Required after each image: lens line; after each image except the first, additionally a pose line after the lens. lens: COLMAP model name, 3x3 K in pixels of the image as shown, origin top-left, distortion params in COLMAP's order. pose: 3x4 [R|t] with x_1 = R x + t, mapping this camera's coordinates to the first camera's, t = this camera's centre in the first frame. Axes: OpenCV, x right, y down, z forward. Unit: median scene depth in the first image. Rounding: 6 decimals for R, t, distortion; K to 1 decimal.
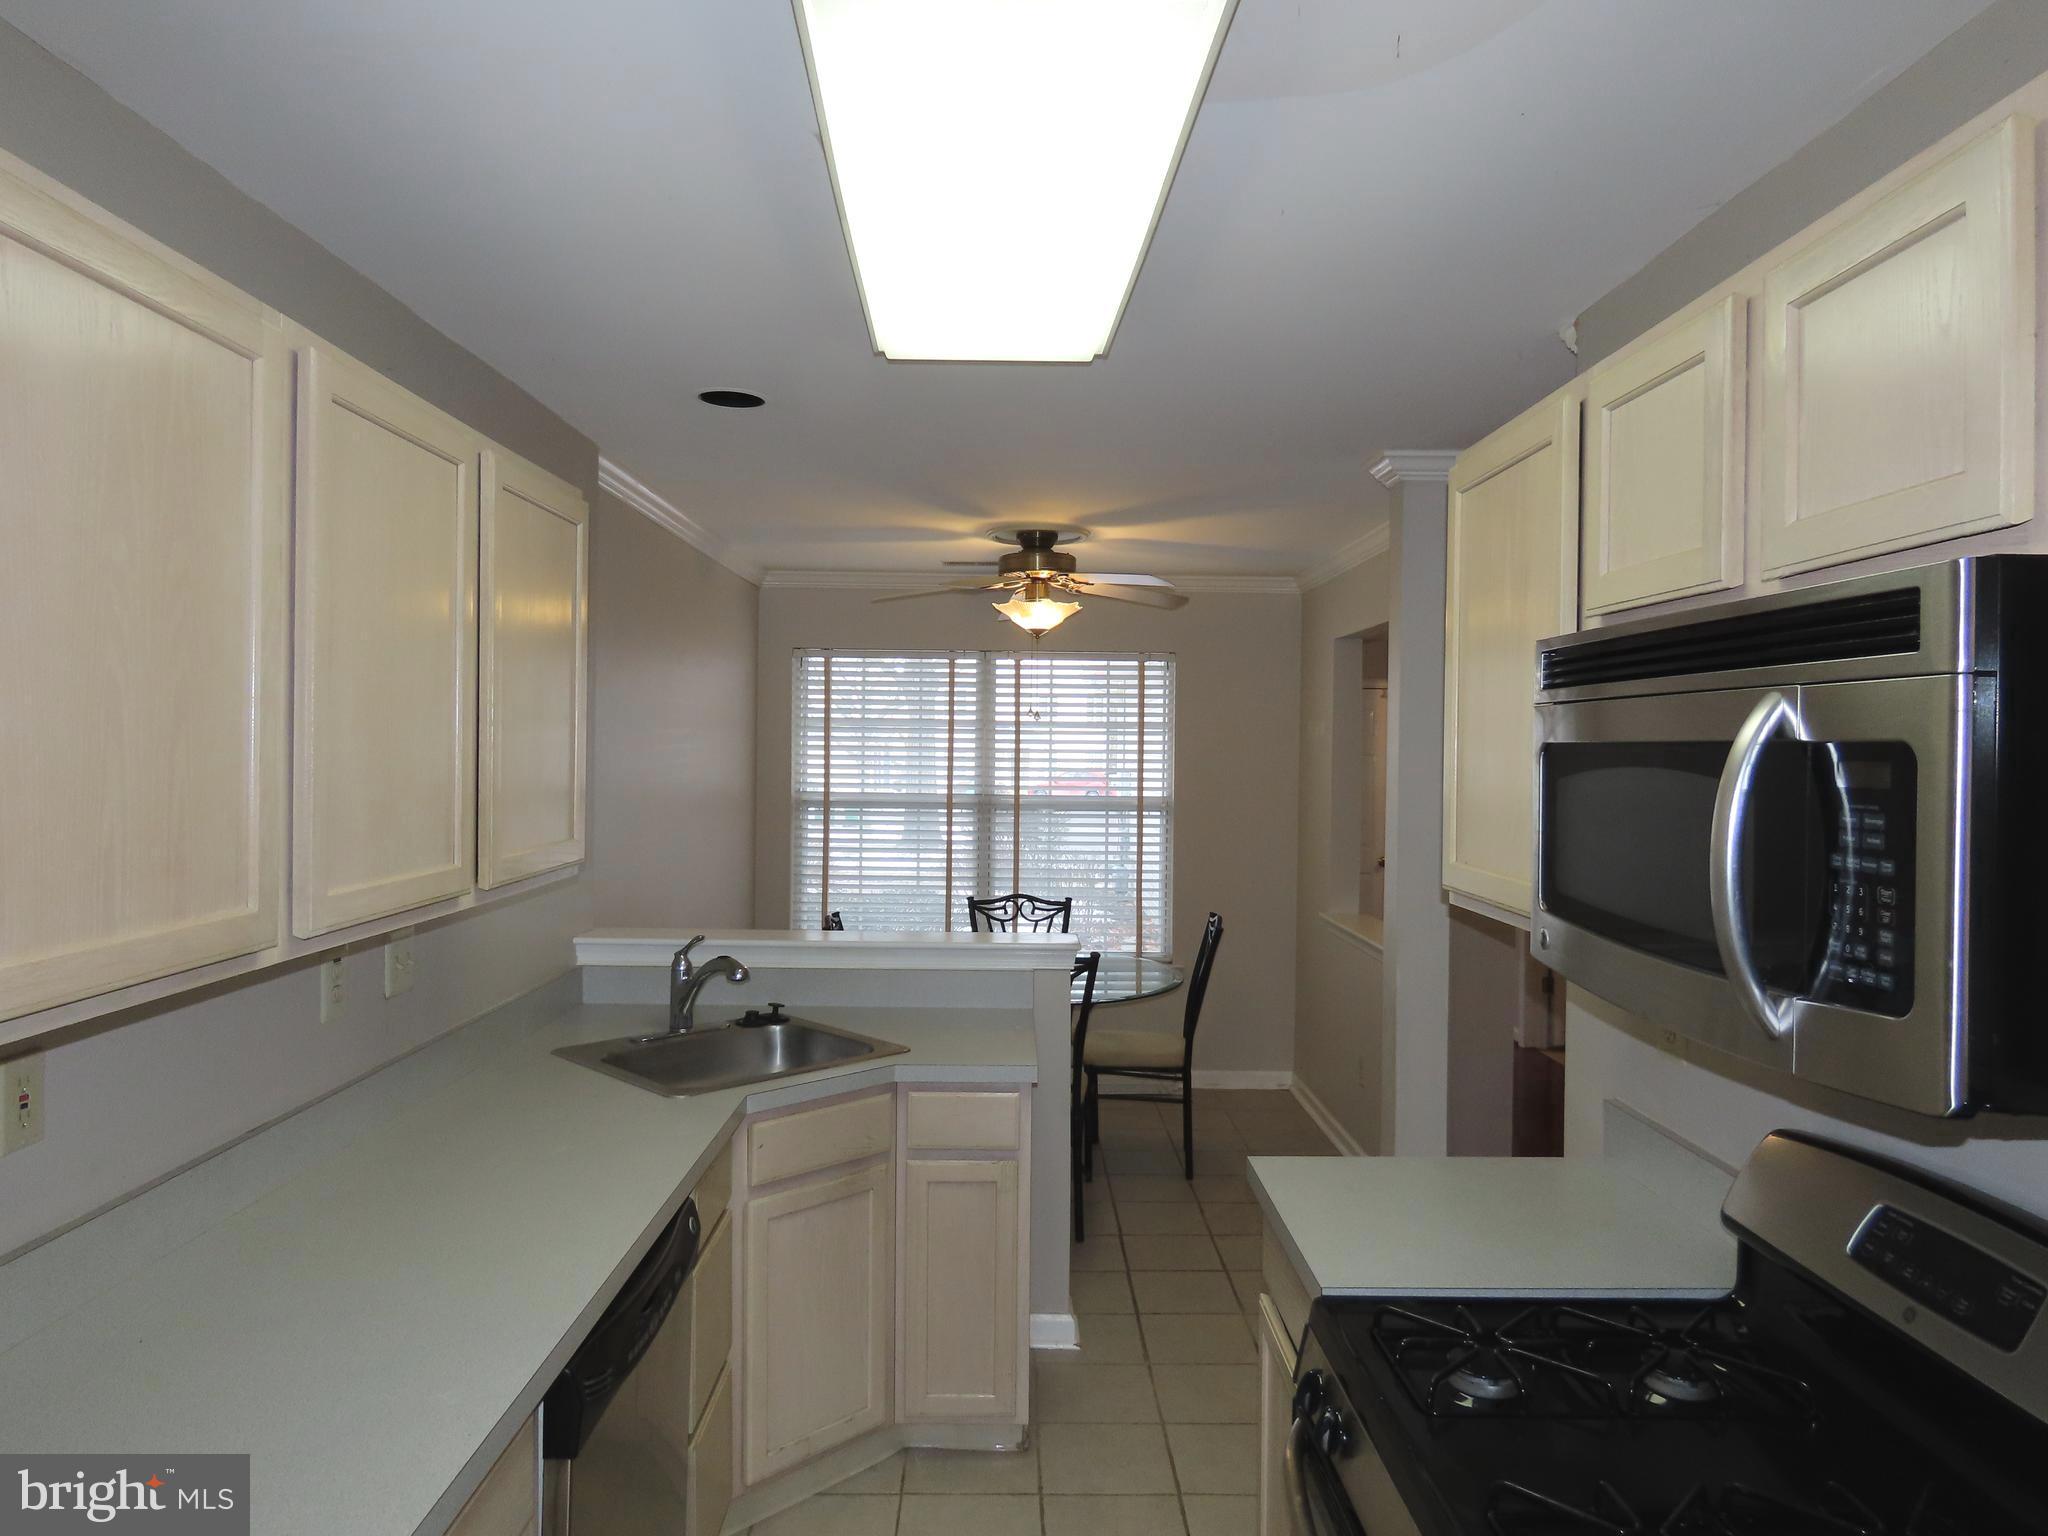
lens RADIAL K [[1320.4, 0, 1024.0], [0, 1320.4, 768.0], [0, 0, 1]] dist [-0.005844, -0.001817]
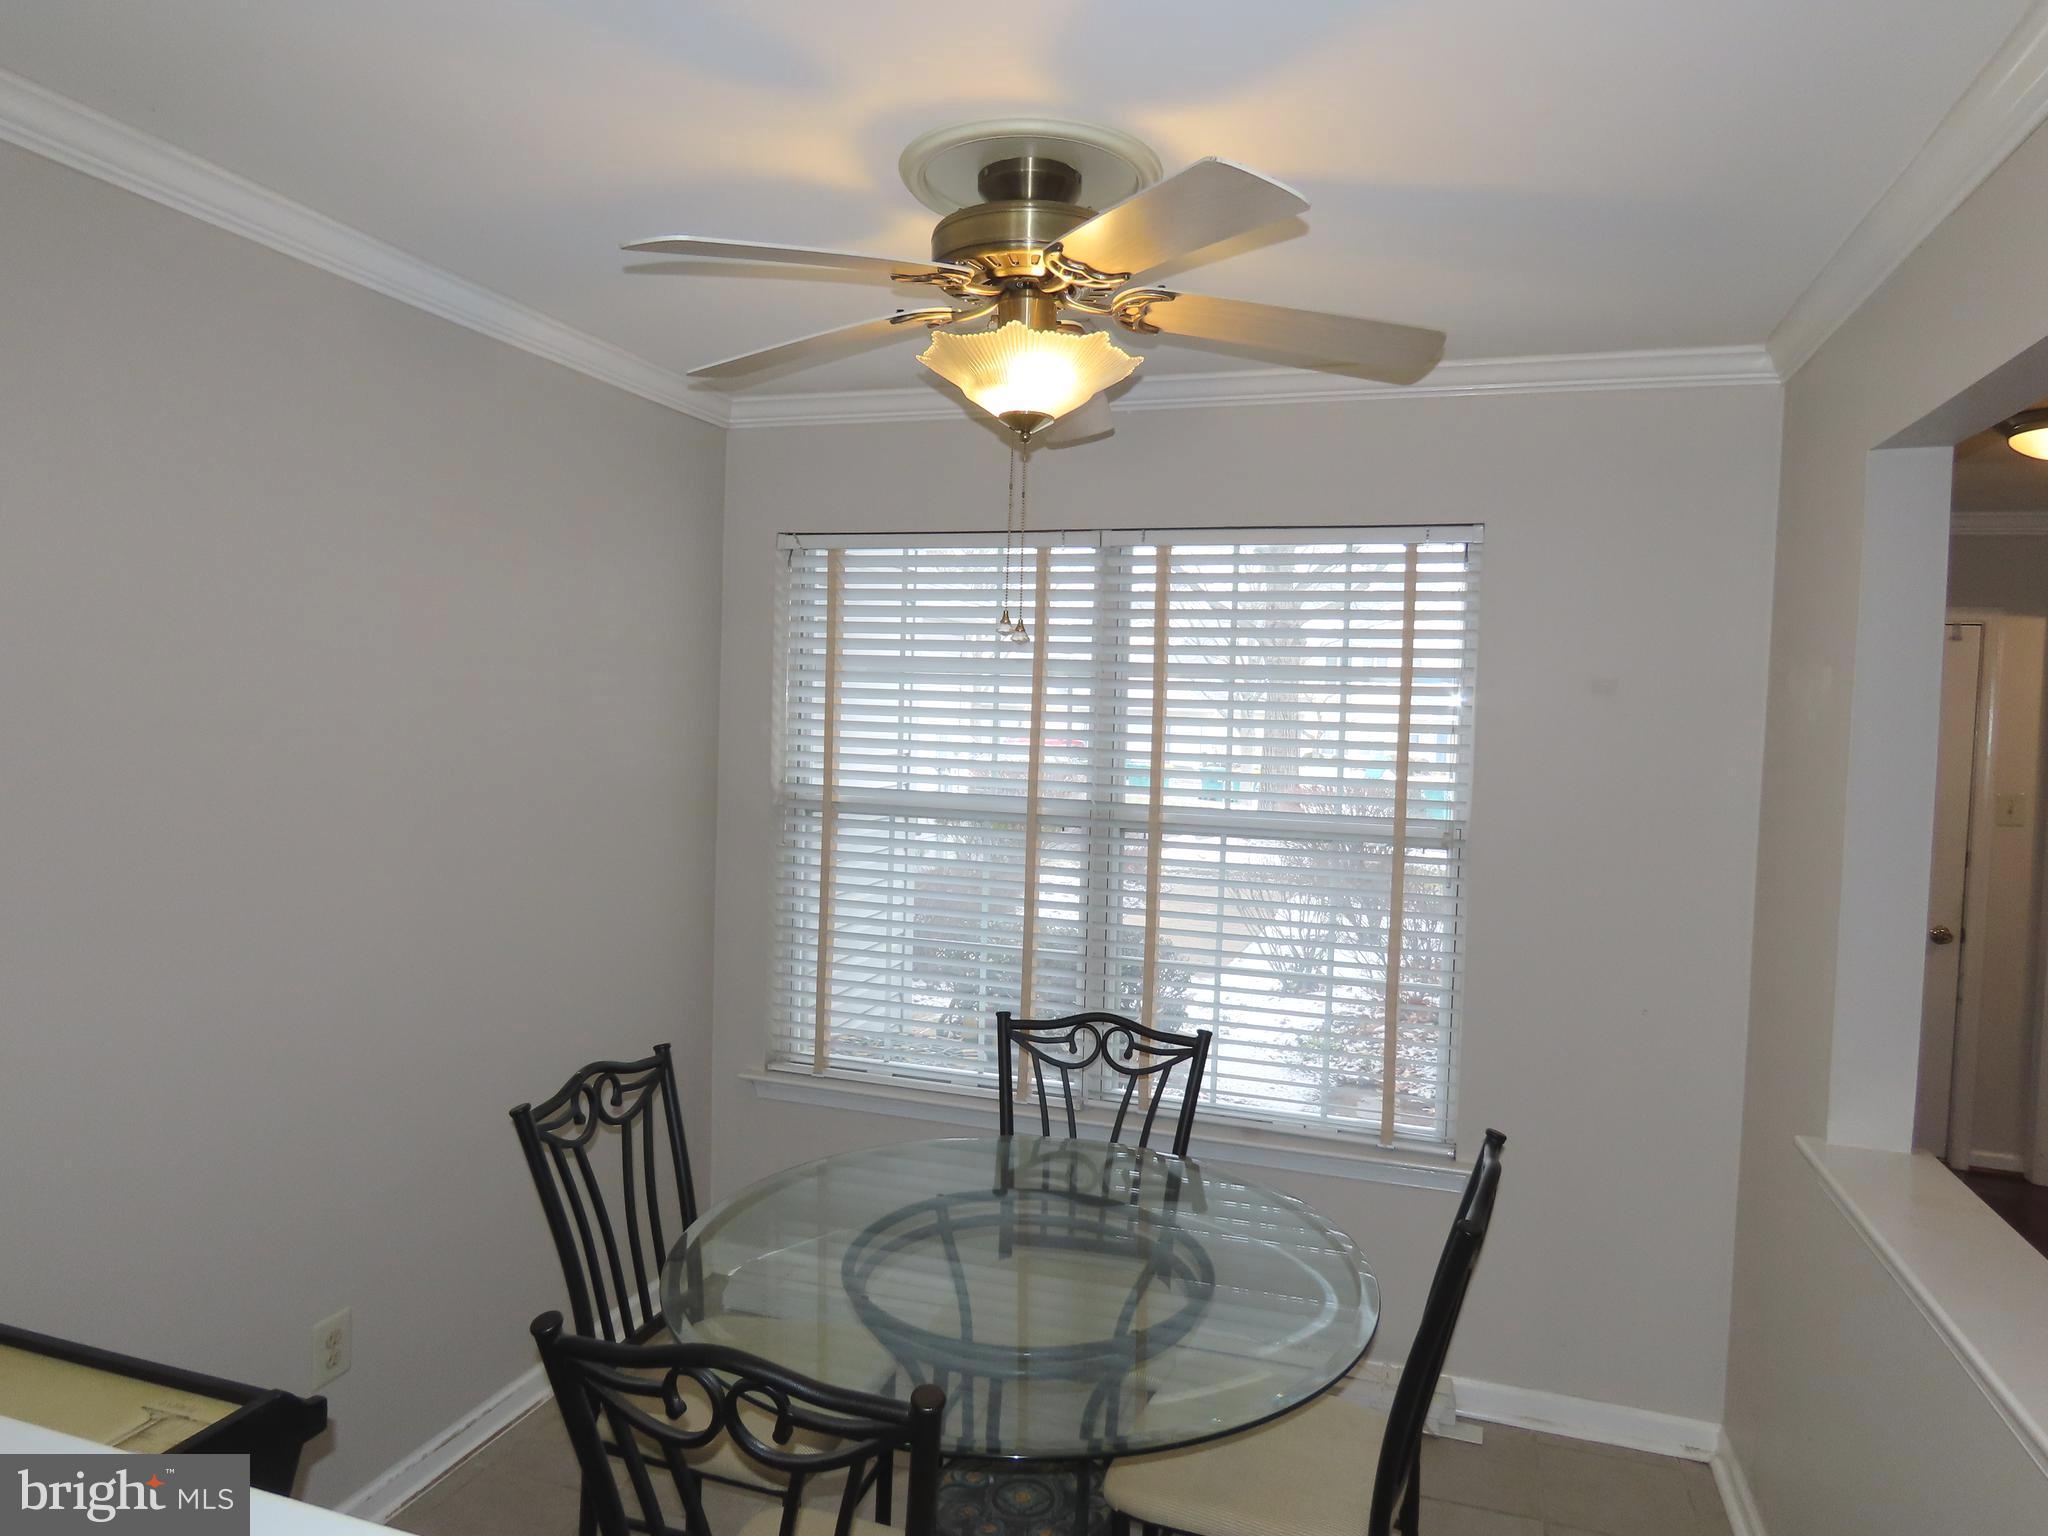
lens RADIAL K [[1320.4, 0, 1024.0], [0, 1320.4, 768.0], [0, 0, 1]] dist [-0.005844, -0.001817]
pose [[0.949197, 0.032419, -0.313007, 0.108456], [-0.025362, 0.999325, 0.026592, -0.006580], [0.313658, -0.017302, 0.949378, 0.487400]]
